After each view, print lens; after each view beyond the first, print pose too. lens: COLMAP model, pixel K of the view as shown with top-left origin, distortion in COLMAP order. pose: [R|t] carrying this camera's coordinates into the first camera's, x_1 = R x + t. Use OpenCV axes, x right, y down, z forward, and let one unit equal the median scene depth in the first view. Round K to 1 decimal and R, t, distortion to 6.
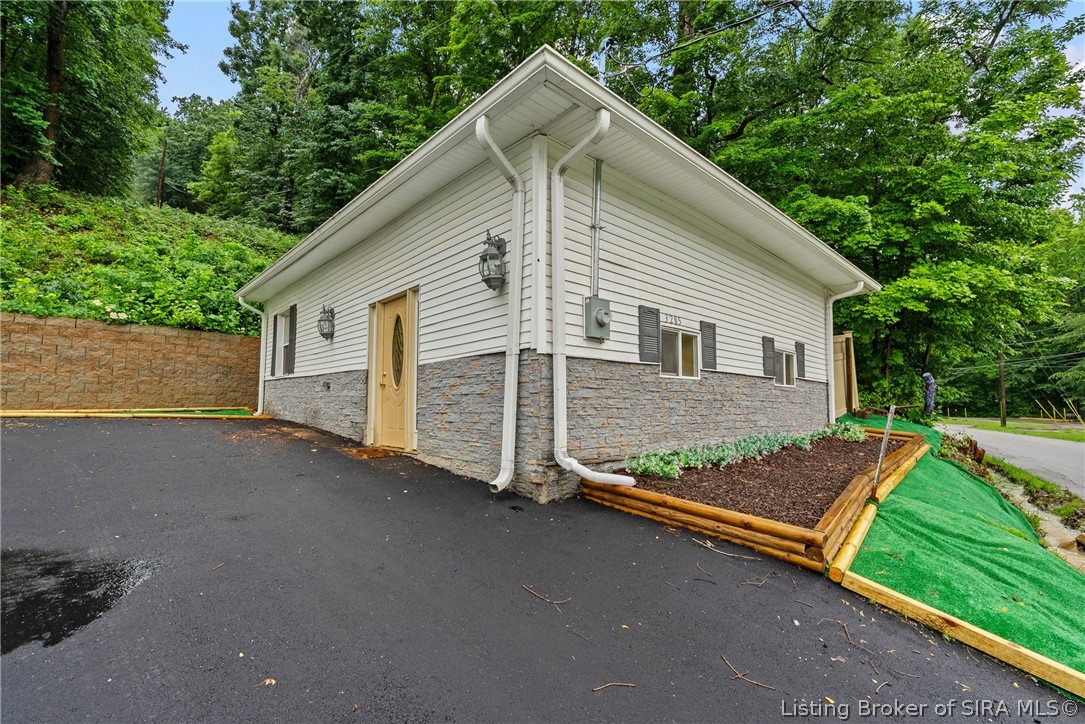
lens RADIAL K [[482.9, 0, 542.5], [0, 482.9, 362.0], [0, 0, 1]] dist [-0.004097, -0.000409]
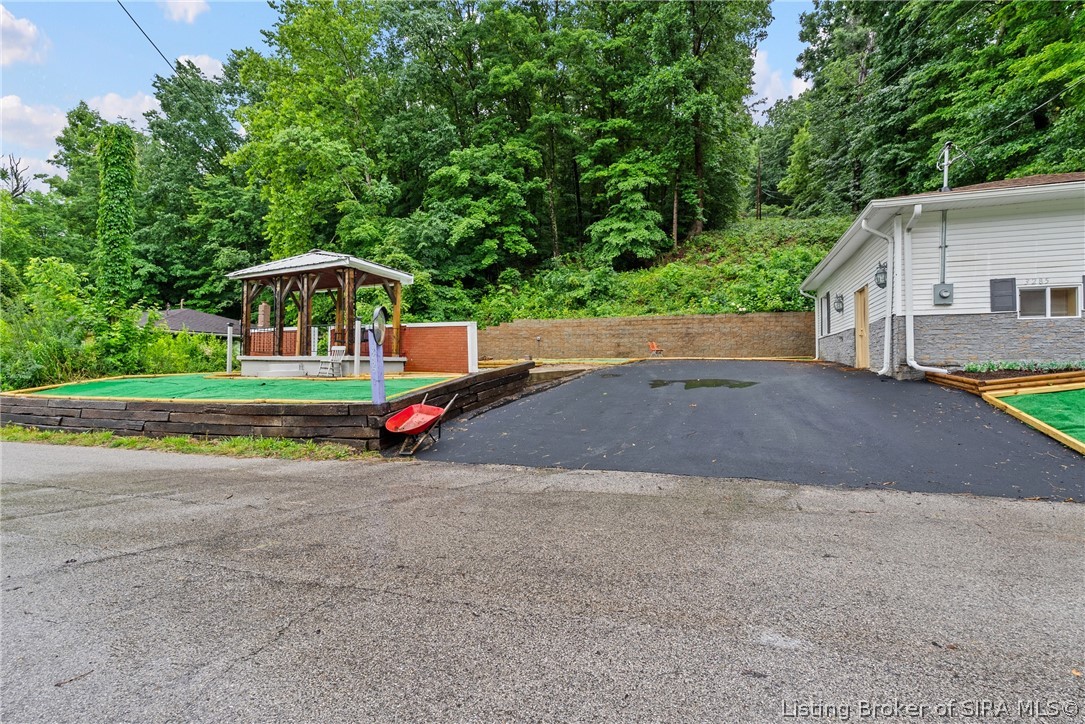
lens RADIAL K [[480.3, 0, 542.8], [0, 480.3, 362.9], [0, 0, 1]] dist [-0.005882, -0.000146]
pose [[0.439409, -0.011256, -0.898217, 0.498440], [0.079124, 0.996520, 0.026219, 0.004161], [0.894796, -0.082592, 0.438771, -0.585003]]
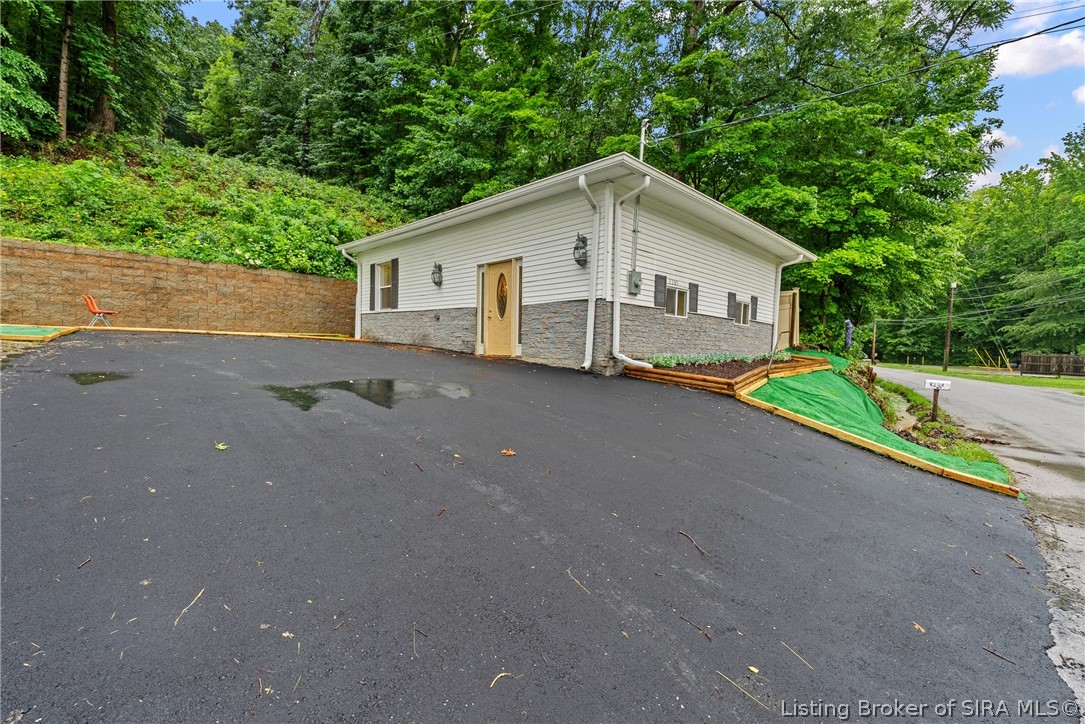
lens RADIAL K [[480.3, 0, 542.8], [0, 480.3, 362.9], [0, 0, 1]] dist [-0.005882, -0.000146]
pose [[0.999286, 0.020951, 0.031440, -0.125826], [-0.024602, 0.992388, 0.120666, 0.000932], [-0.028673, -0.121354, 0.992195, -0.370615]]
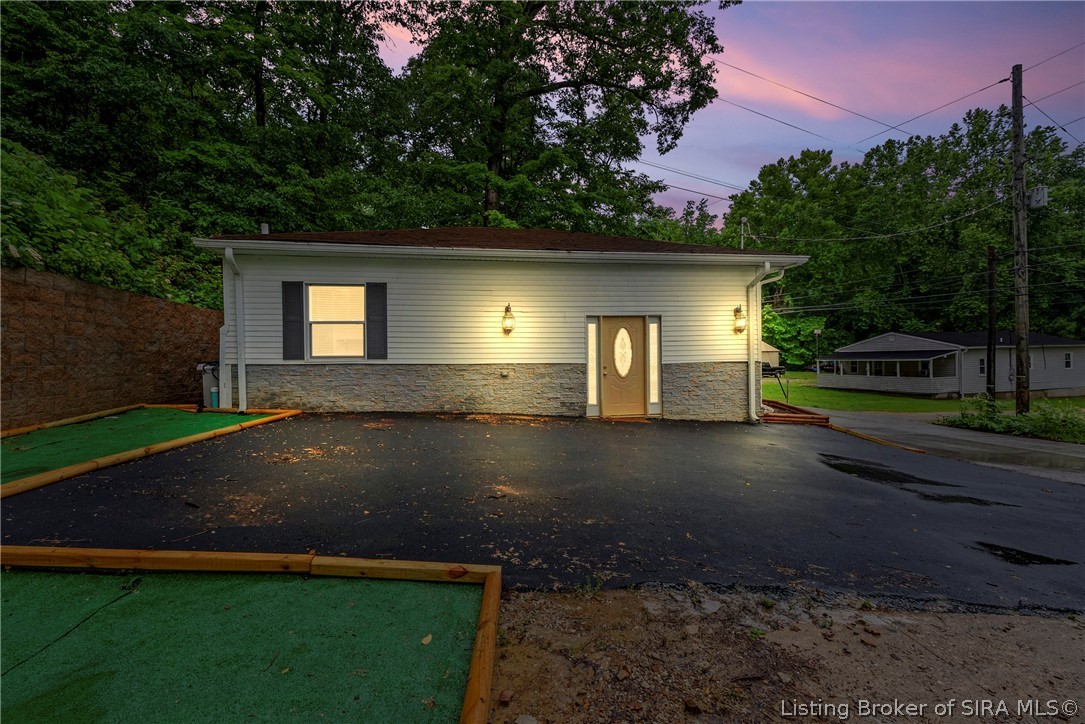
lens RADIAL K [[480.3, 0, 542.8], [0, 480.3, 362.9], [0, 0, 1]] dist [-0.005882, -0.000146]
pose [[0.554947, -0.025350, 0.831499, -1.014732], [-0.061934, 0.995503, 0.071685, -0.048951], [-0.829577, -0.091279, 0.550881, 0.228892]]
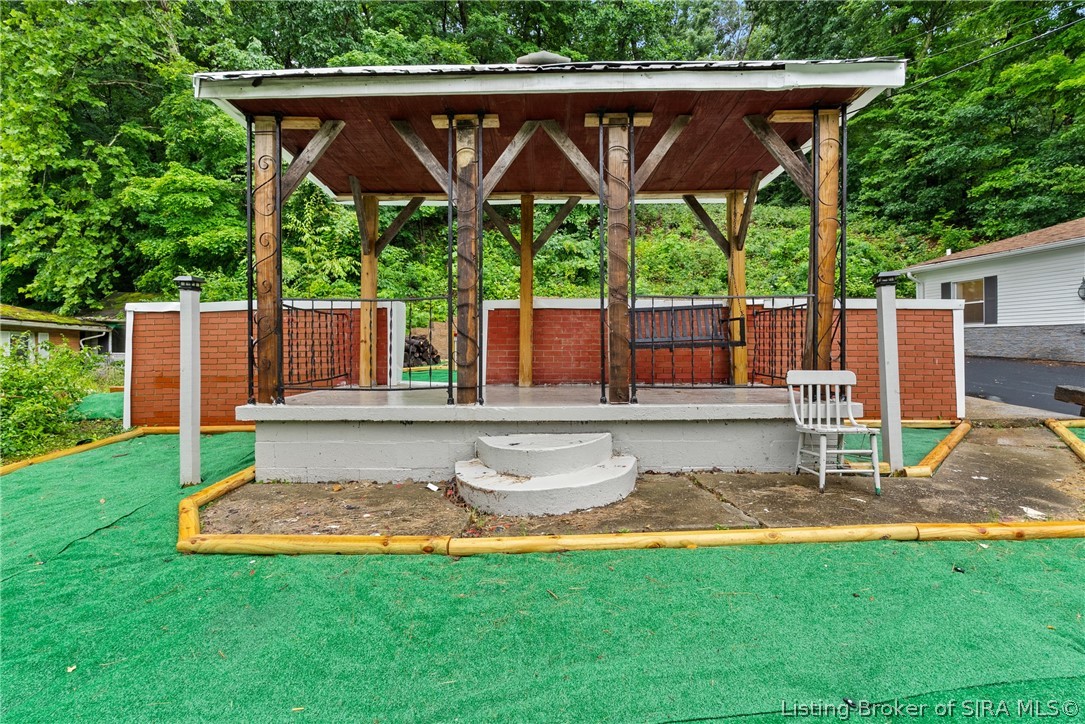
lens RADIAL K [[480.6, 0, 544.3], [0, 480.6, 359.3], [0, 0, 1]] dist [-0.009937, 0.000363]
pose [[0.794288, -0.001681, -0.607540, -0.662546], [0.072855, 0.993044, 0.092502, -0.092925], [0.603158, -0.117735, 0.788885, -0.878168]]
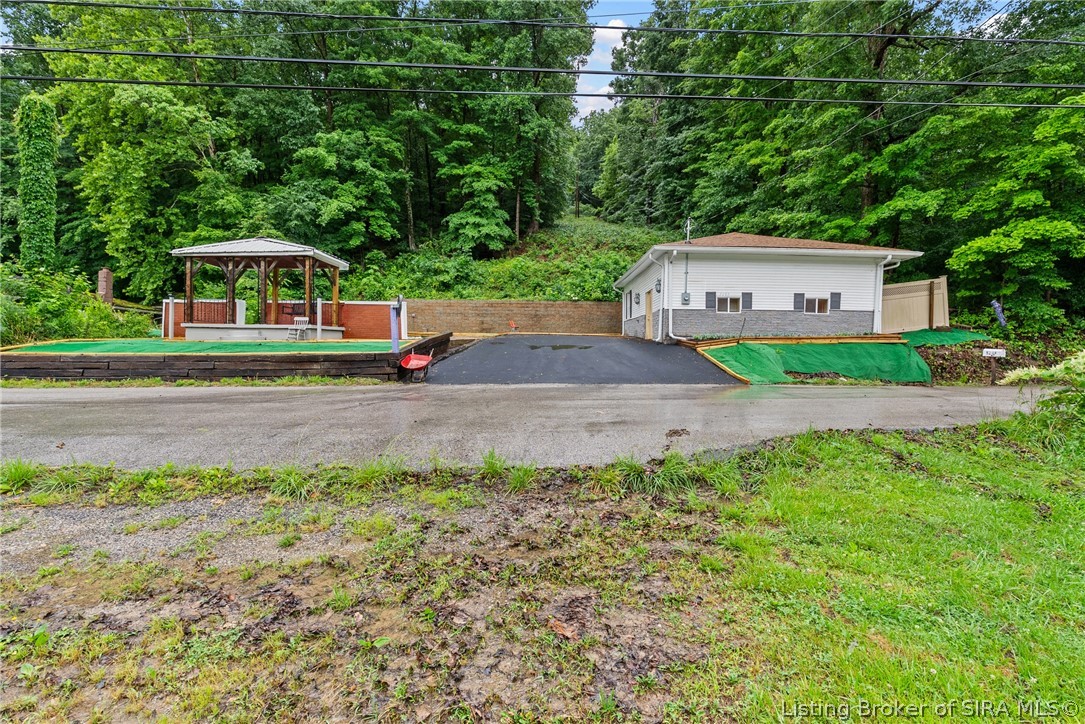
lens RADIAL K [[482.9, 0, 542.5], [0, 482.9, 362.0], [0, 0, 1]] dist [-0.004097, -0.000409]
pose [[0.730570, 0.021723, -0.682493, 0.804833], [0.055865, 0.994242, 0.091446, -0.001361], [0.680549, -0.104935, 0.725149, -1.082117]]
